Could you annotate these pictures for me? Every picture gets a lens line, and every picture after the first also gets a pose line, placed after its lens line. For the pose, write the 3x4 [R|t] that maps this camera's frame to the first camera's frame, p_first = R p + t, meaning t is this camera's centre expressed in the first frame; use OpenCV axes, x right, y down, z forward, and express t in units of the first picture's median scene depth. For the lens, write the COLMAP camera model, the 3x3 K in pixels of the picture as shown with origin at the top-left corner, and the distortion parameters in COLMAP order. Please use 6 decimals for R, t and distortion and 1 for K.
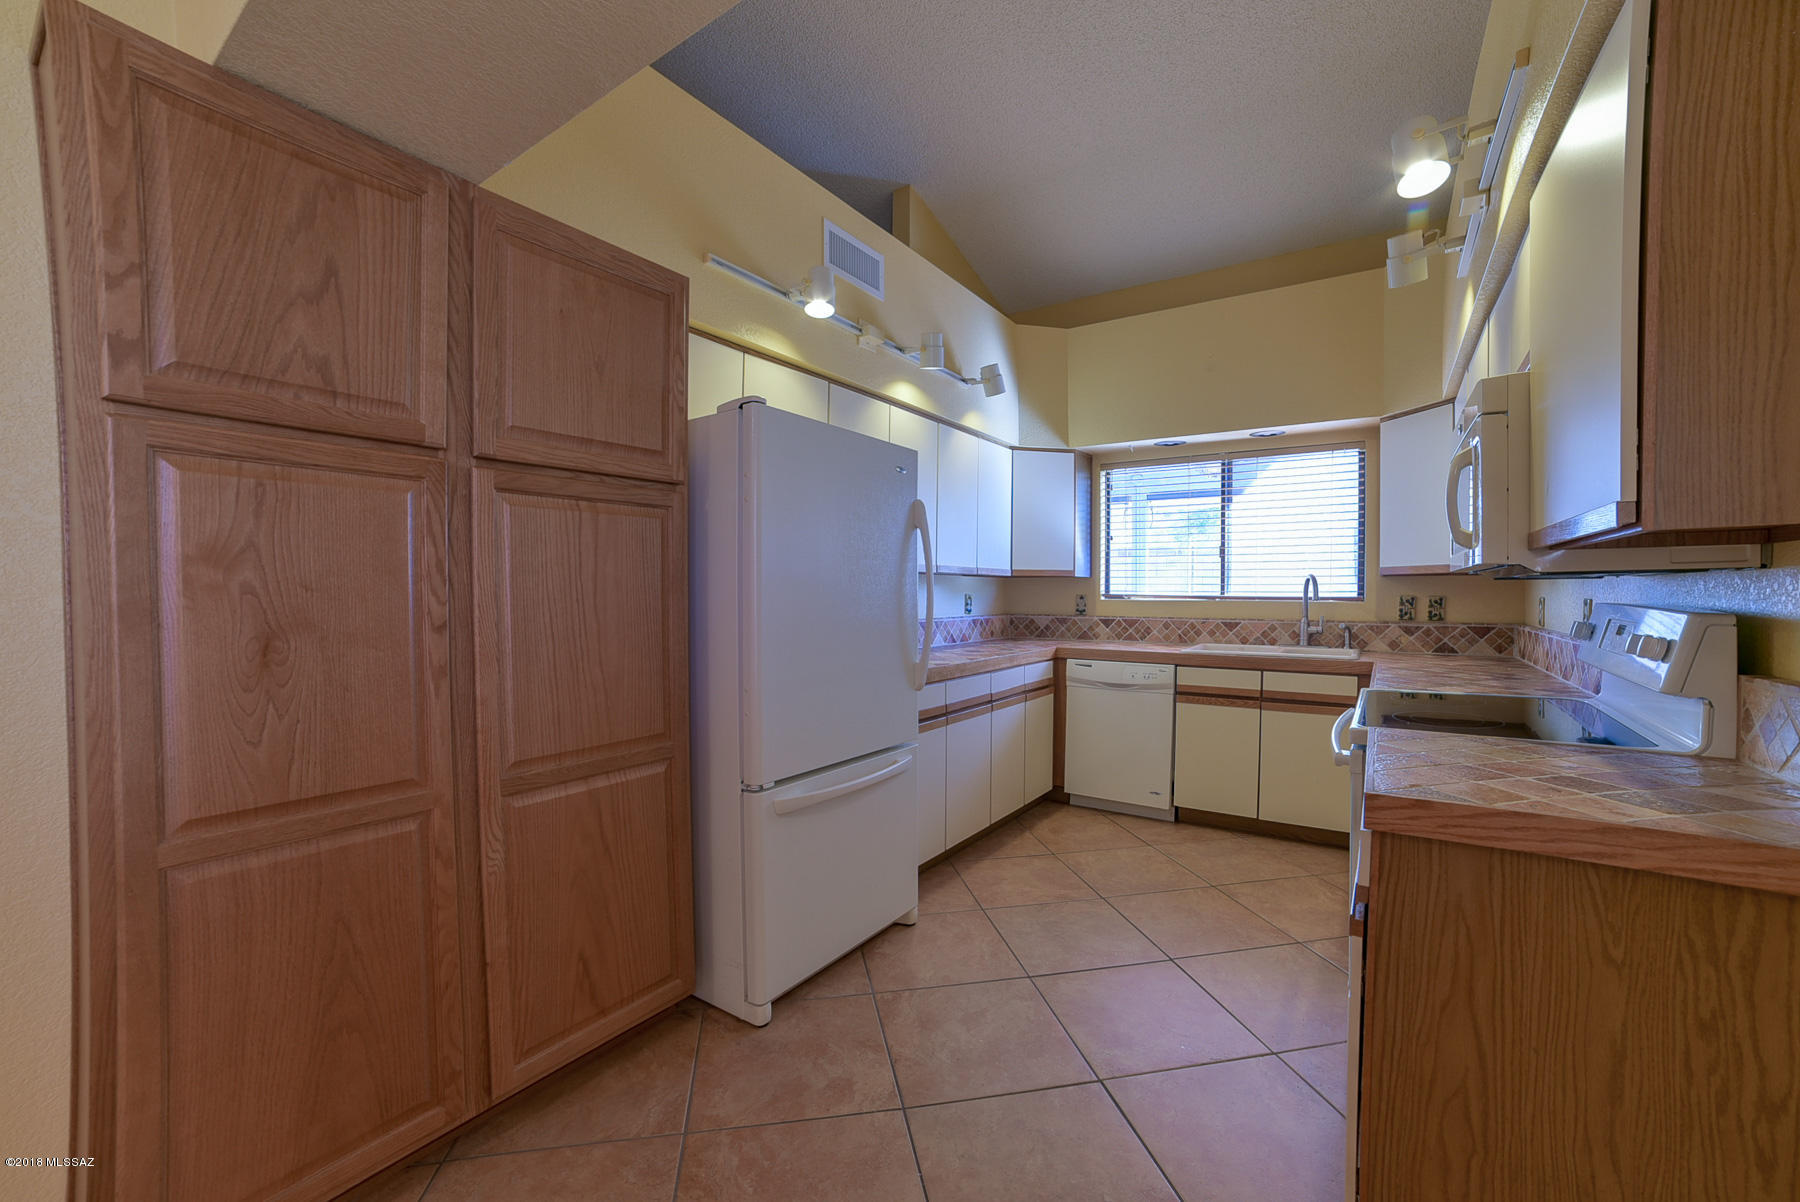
lens RADIAL K [[725.8, 0, 903.9], [0, 725.8, 606.4], [0, 0, 1]] dist [-0.075257, 0.036630]
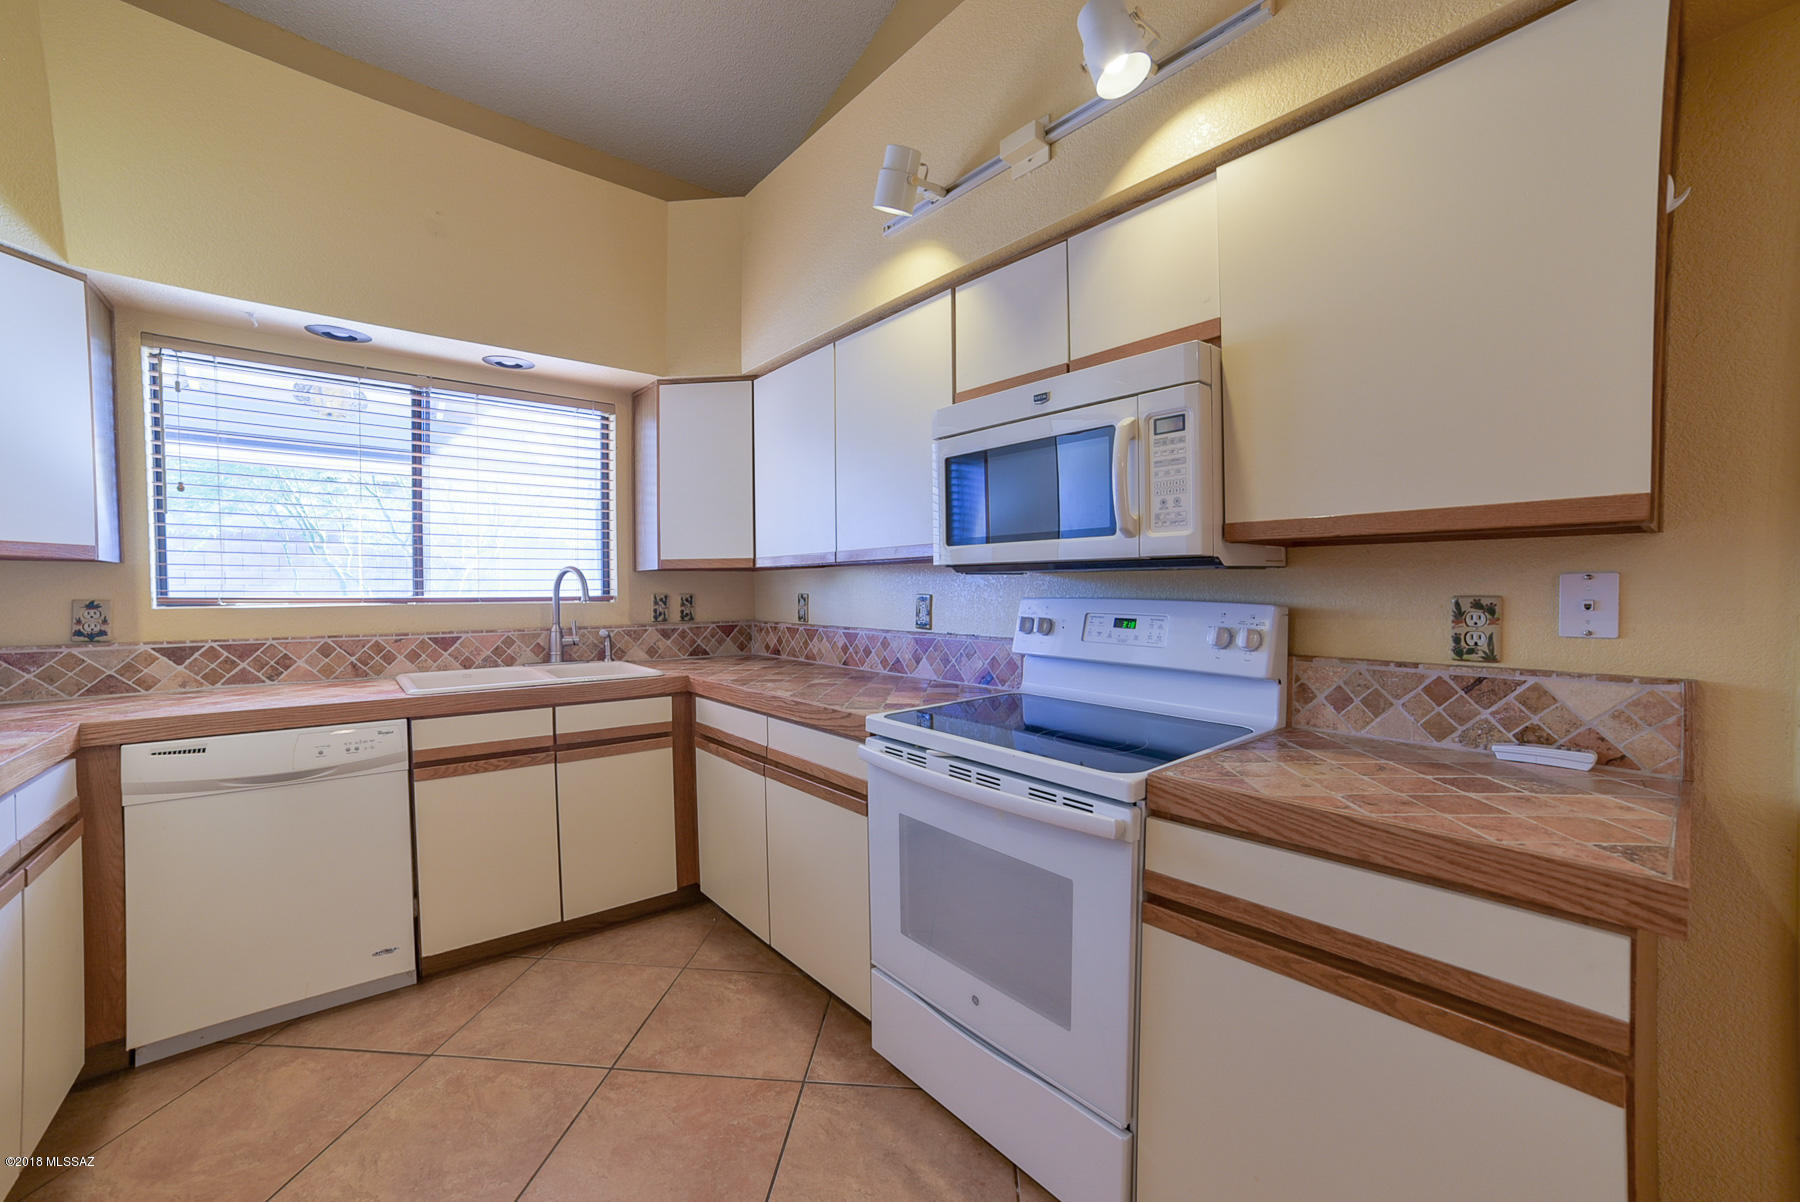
lens RADIAL K [[725.8, 0, 903.9], [0, 725.8, 606.4], [0, 0, 1]] dist [-0.075257, 0.036630]
pose [[0.270819, -0.028866, 0.962197, -0.055870], [0.021415, 0.999484, 0.023957, -0.013486], [-0.962392, 0.014117, 0.271298, 0.445001]]
